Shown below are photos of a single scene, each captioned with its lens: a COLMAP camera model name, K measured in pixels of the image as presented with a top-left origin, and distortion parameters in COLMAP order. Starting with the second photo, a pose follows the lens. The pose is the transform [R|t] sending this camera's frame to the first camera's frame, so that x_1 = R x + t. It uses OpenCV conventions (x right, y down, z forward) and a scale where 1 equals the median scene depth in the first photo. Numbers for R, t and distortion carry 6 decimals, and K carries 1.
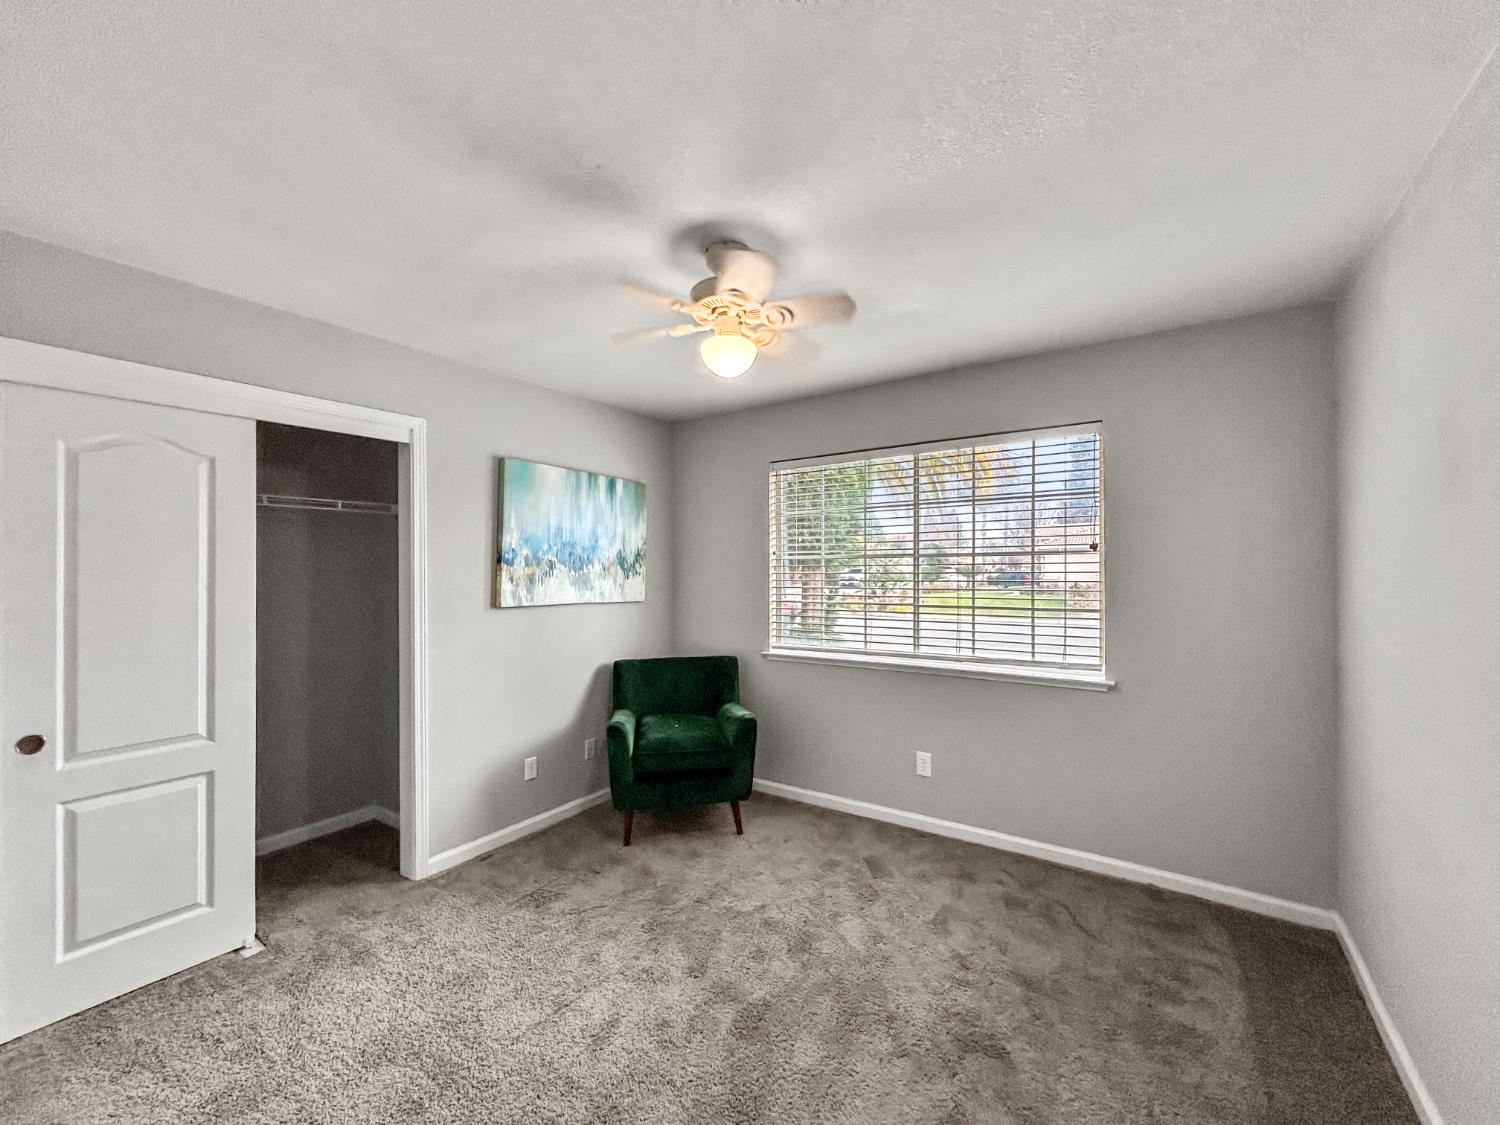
lens RADIAL K [[611.7, 0, 750.5], [0, 611.7, 565.7], [0, 0, 1]] dist [-0.001882, 0.000360]
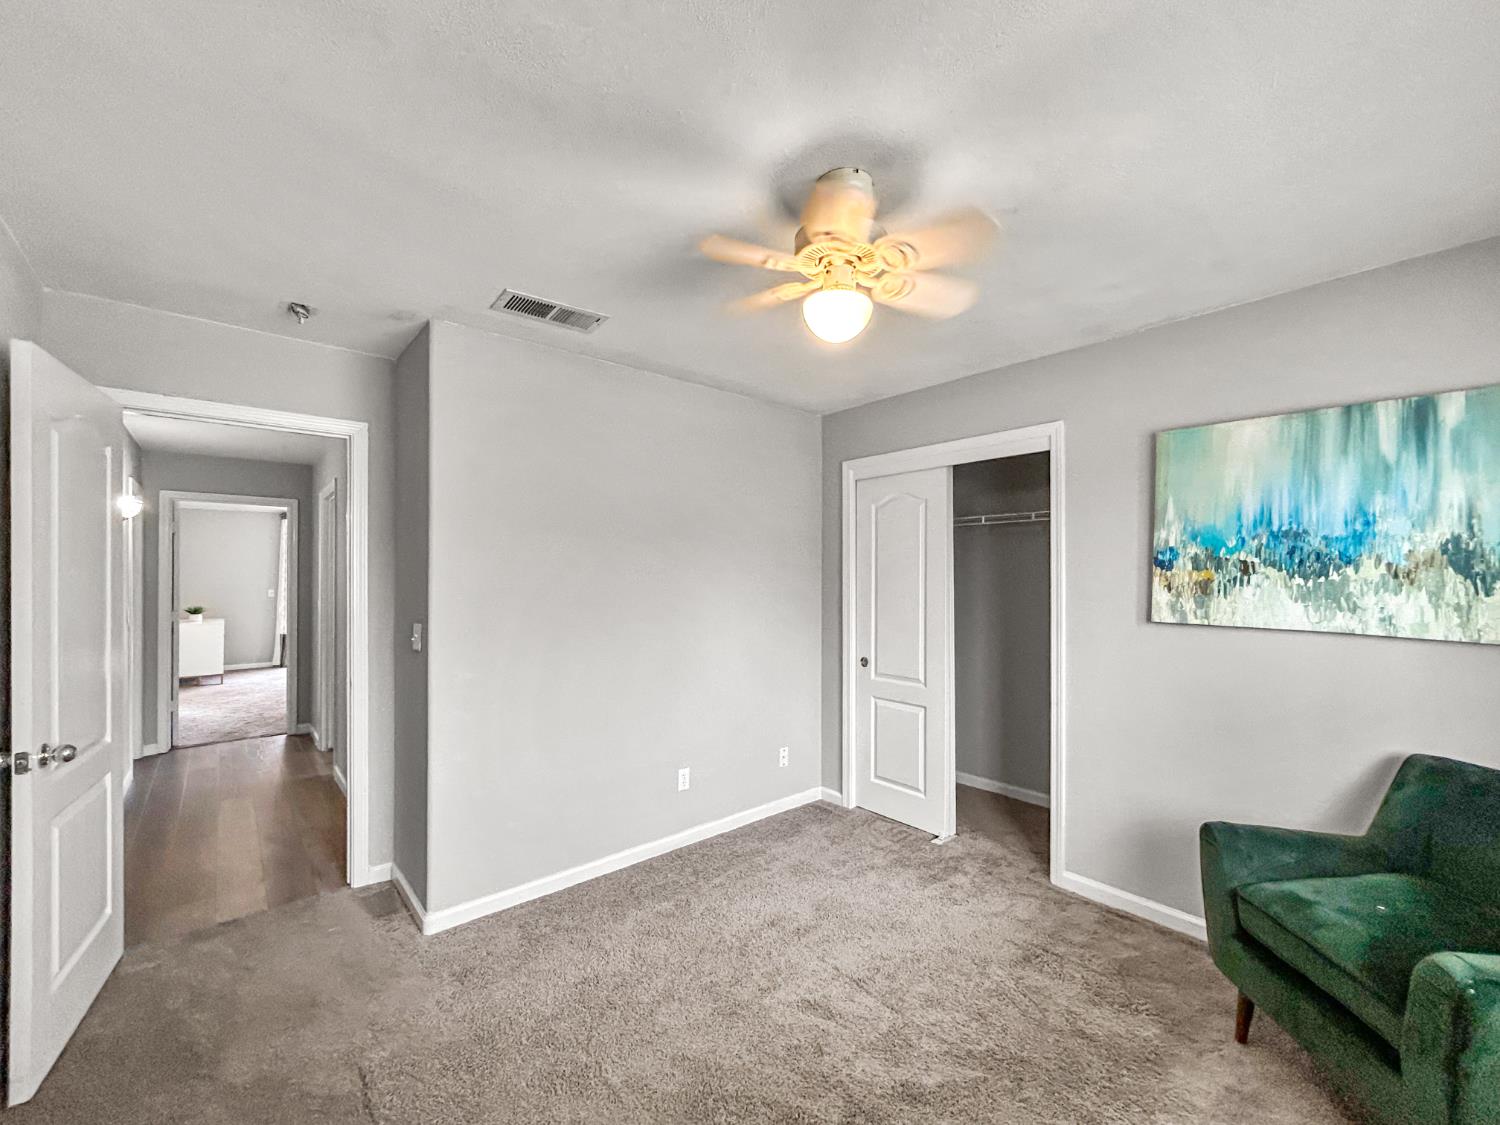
lens RADIAL K [[611.7, 0, 749.2], [0, 611.7, 568.5], [0, 0, 1]] dist [-0.001882, 0.000360]
pose [[-0.259152, -0.004282, -0.965827, 0.480978], [0.003470, 0.999980, -0.005364, 0.001035], [0.965830, -0.004741, -0.259131, 0.679066]]
